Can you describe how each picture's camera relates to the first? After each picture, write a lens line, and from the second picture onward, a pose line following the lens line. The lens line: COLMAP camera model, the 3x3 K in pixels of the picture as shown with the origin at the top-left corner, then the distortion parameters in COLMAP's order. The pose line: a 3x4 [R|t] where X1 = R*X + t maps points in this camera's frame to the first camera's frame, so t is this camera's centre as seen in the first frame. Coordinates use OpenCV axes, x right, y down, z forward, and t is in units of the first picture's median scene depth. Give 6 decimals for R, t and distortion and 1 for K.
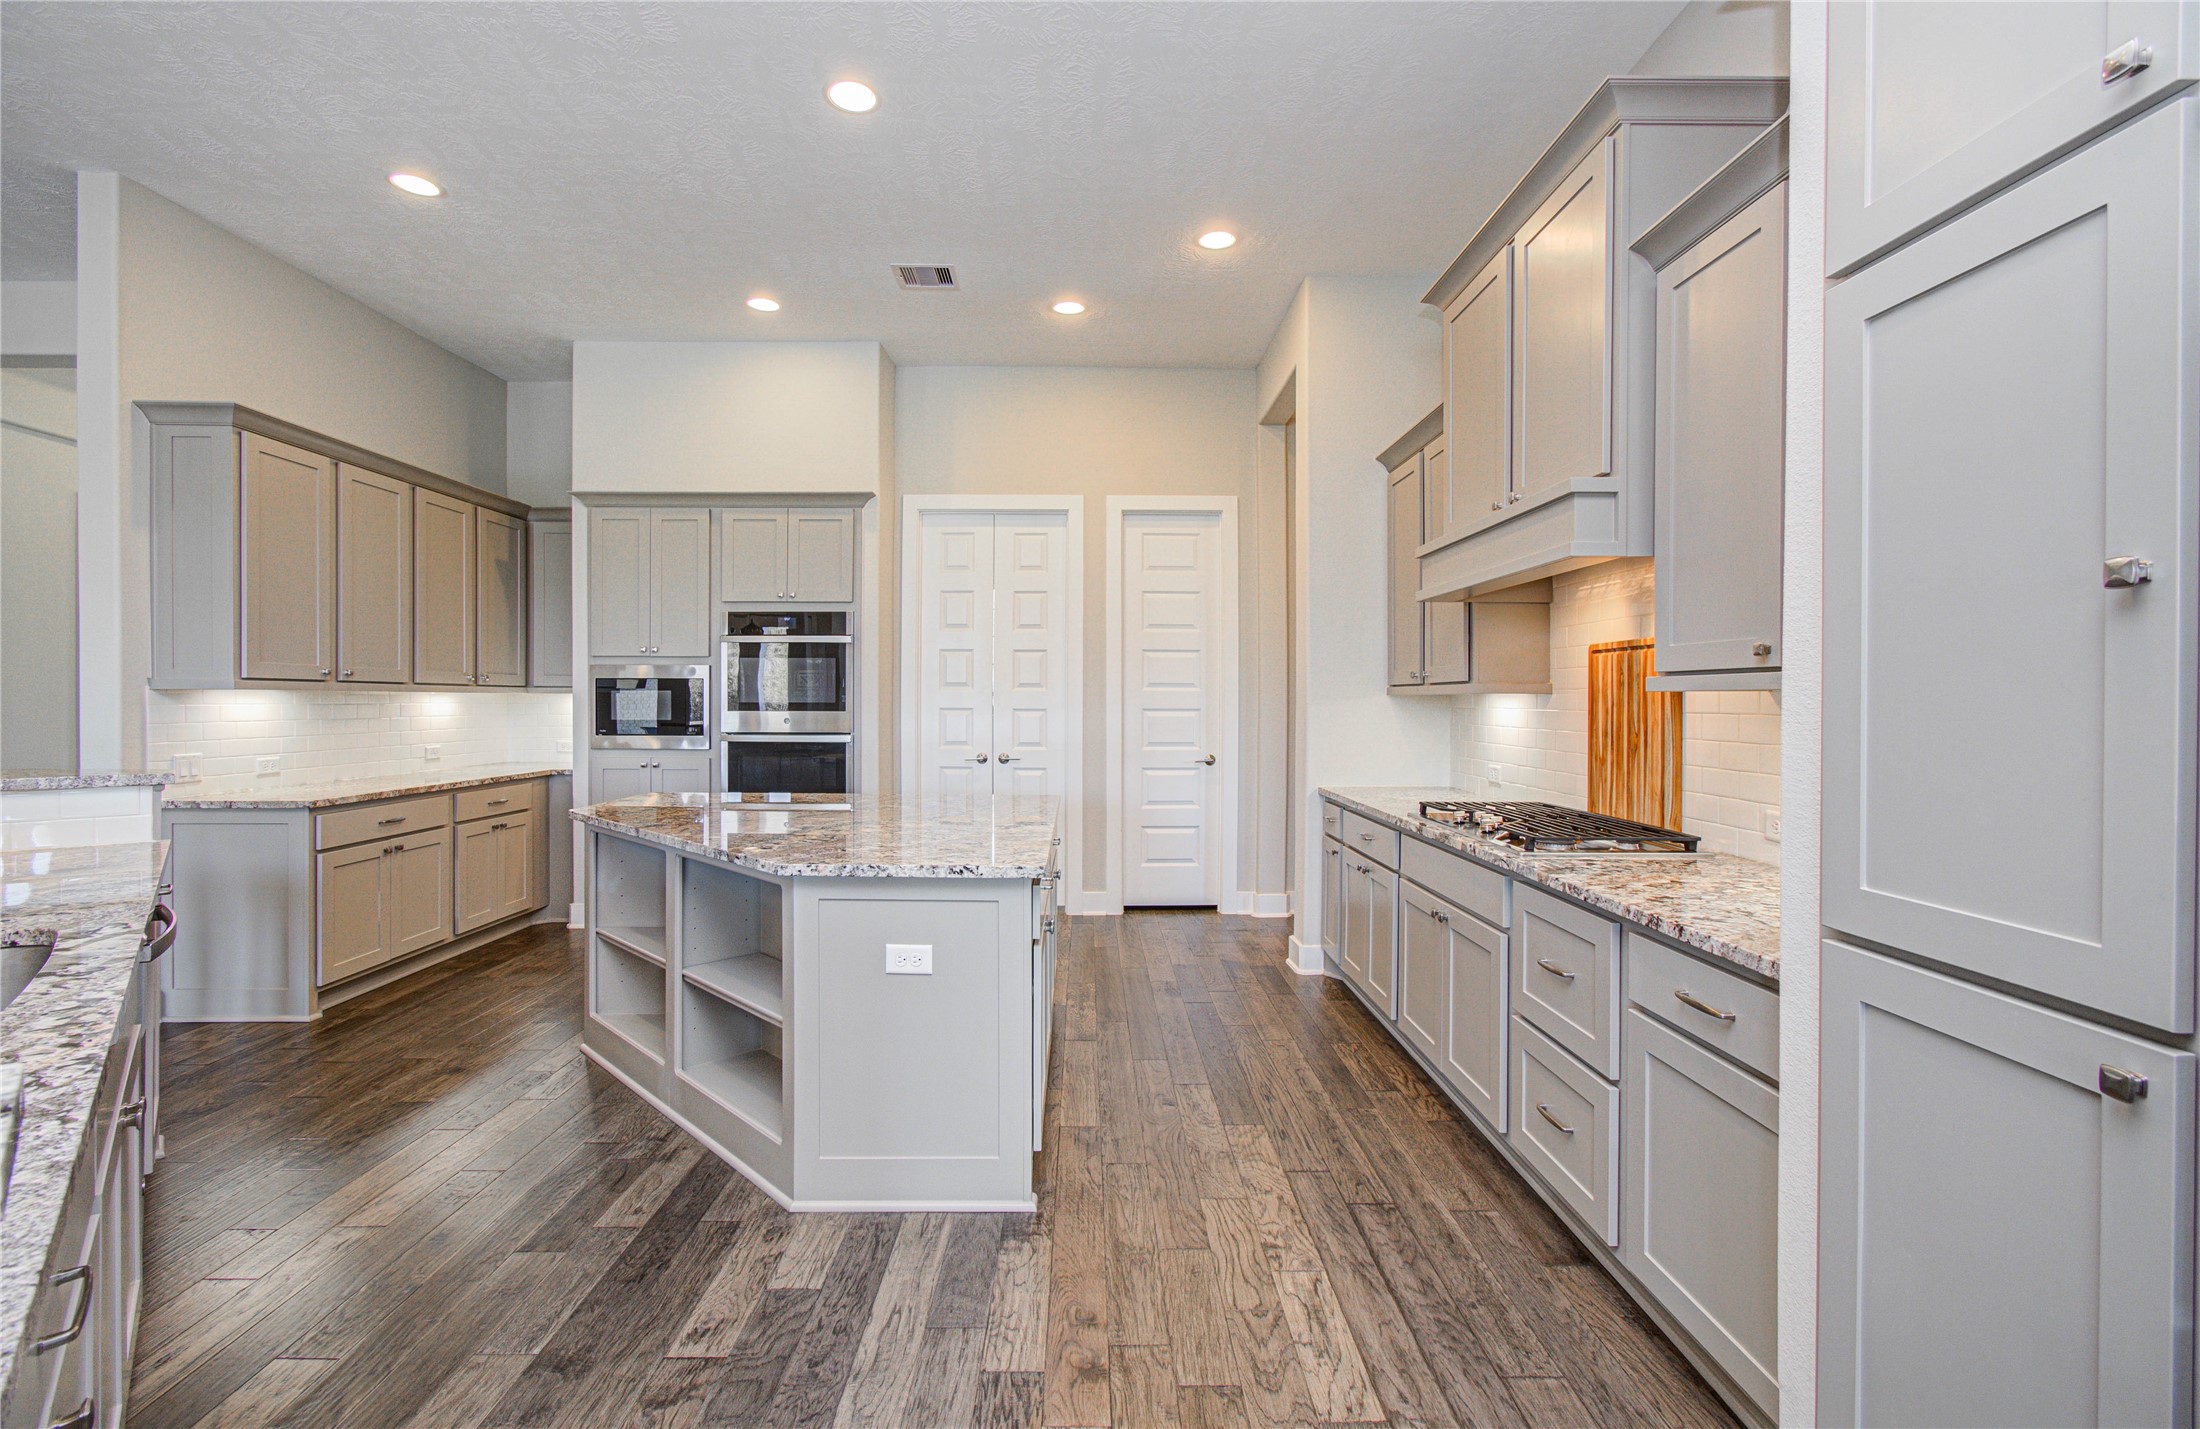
lens RADIAL K [[947.2, 0, 1105.5], [0, 947.2, 706.3], [0, 0, 1]] dist [-0.002405, 0.001905]
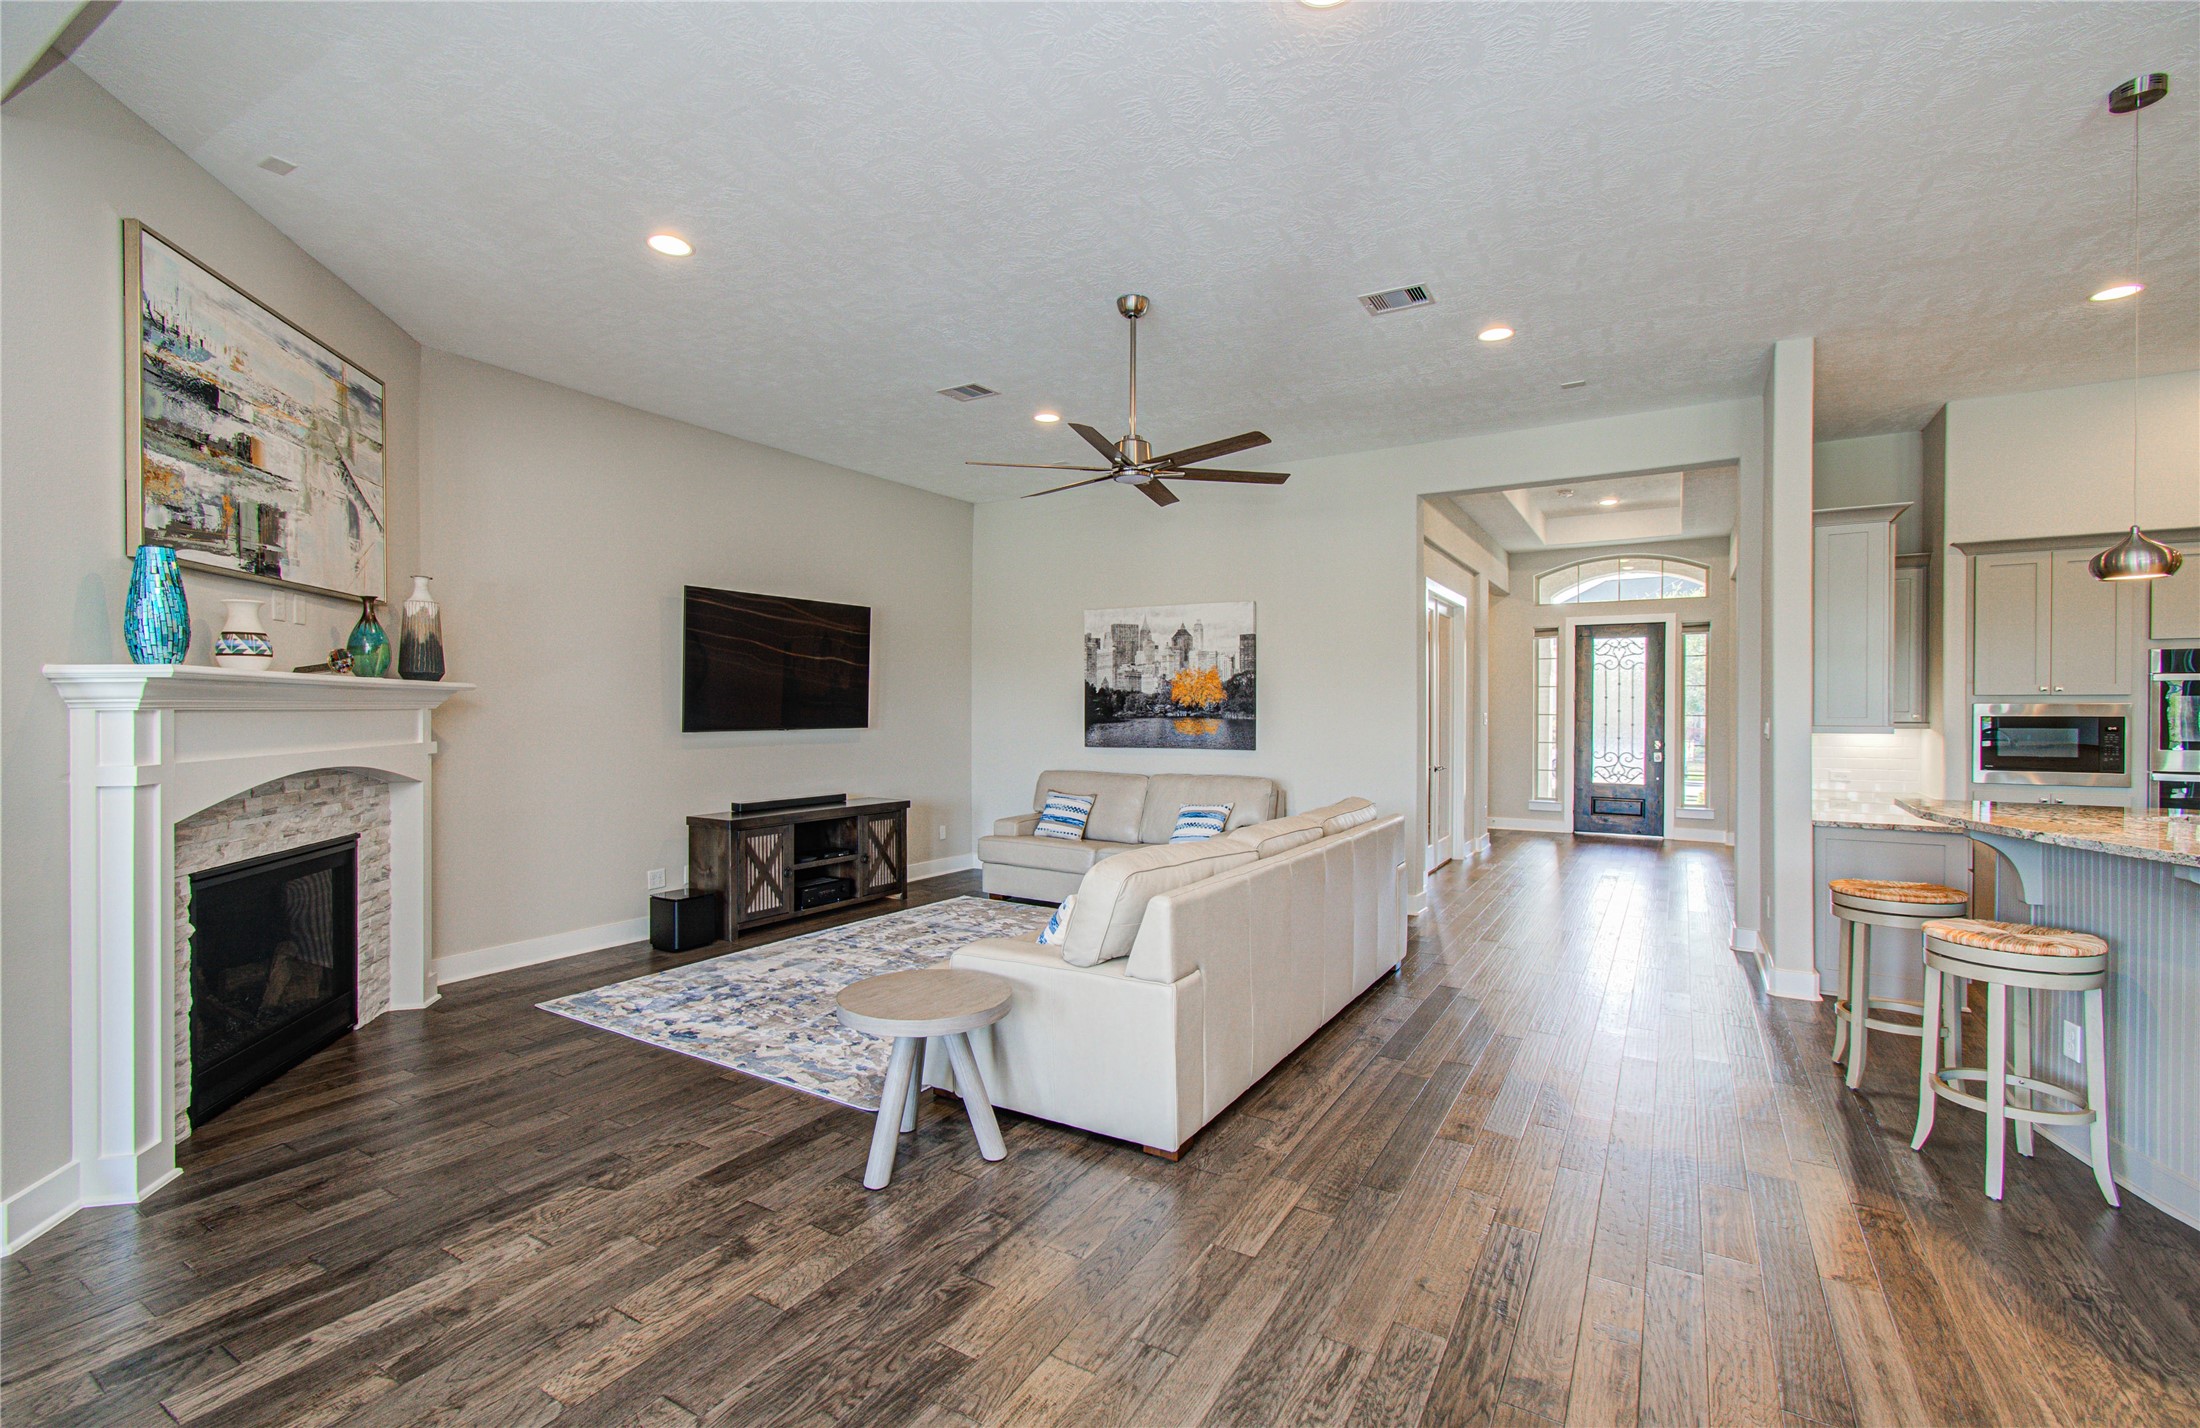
lens RADIAL K [[947.2, 0, 1102.1], [0, 947.2, 712.0], [0, 0, 1]] dist [-0.002405, 0.001905]
pose [[0.842508, 0.001074, -0.538683, -0.797543], [-0.004431, 0.999978, -0.004936, -0.024369], [0.538666, 0.006546, 0.842494, -0.431390]]
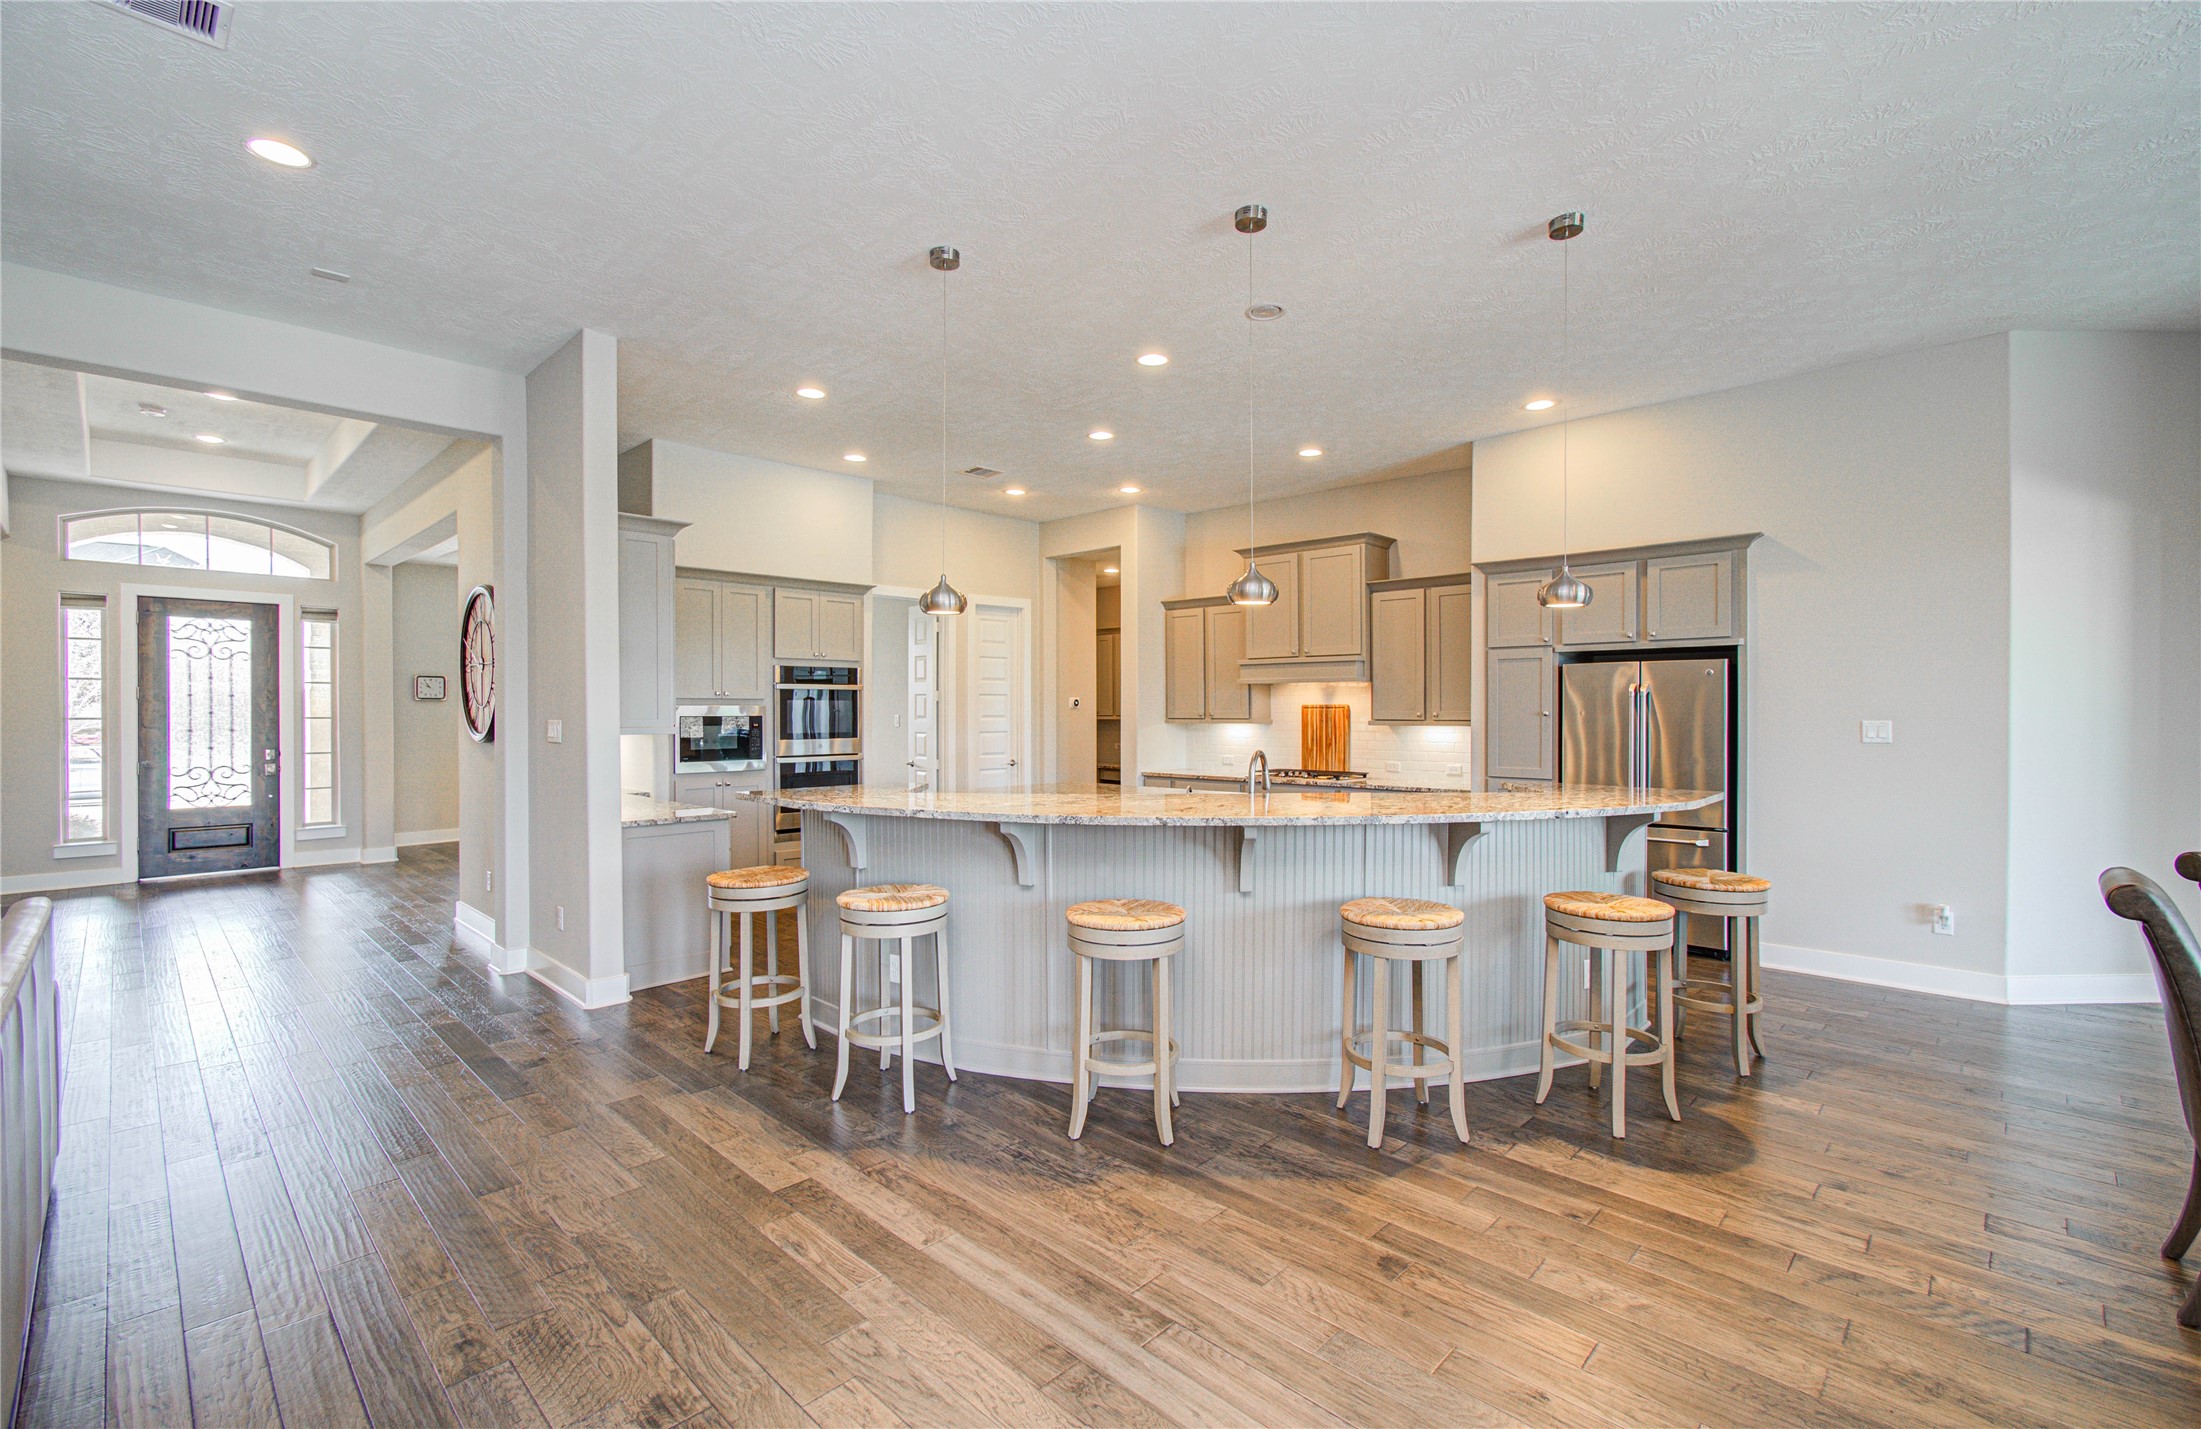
lens RADIAL K [[947.6, 0, 1100.9], [0, 947.6, 720.1], [0, 0, 1]] dist [-0.002405, 0.001905]
pose [[0.711264, -0.011617, 0.702829, -1.020142], [0.008596, 0.999932, 0.007830, -0.029842], [-0.702872, 0.000472, 0.711316, -0.269674]]
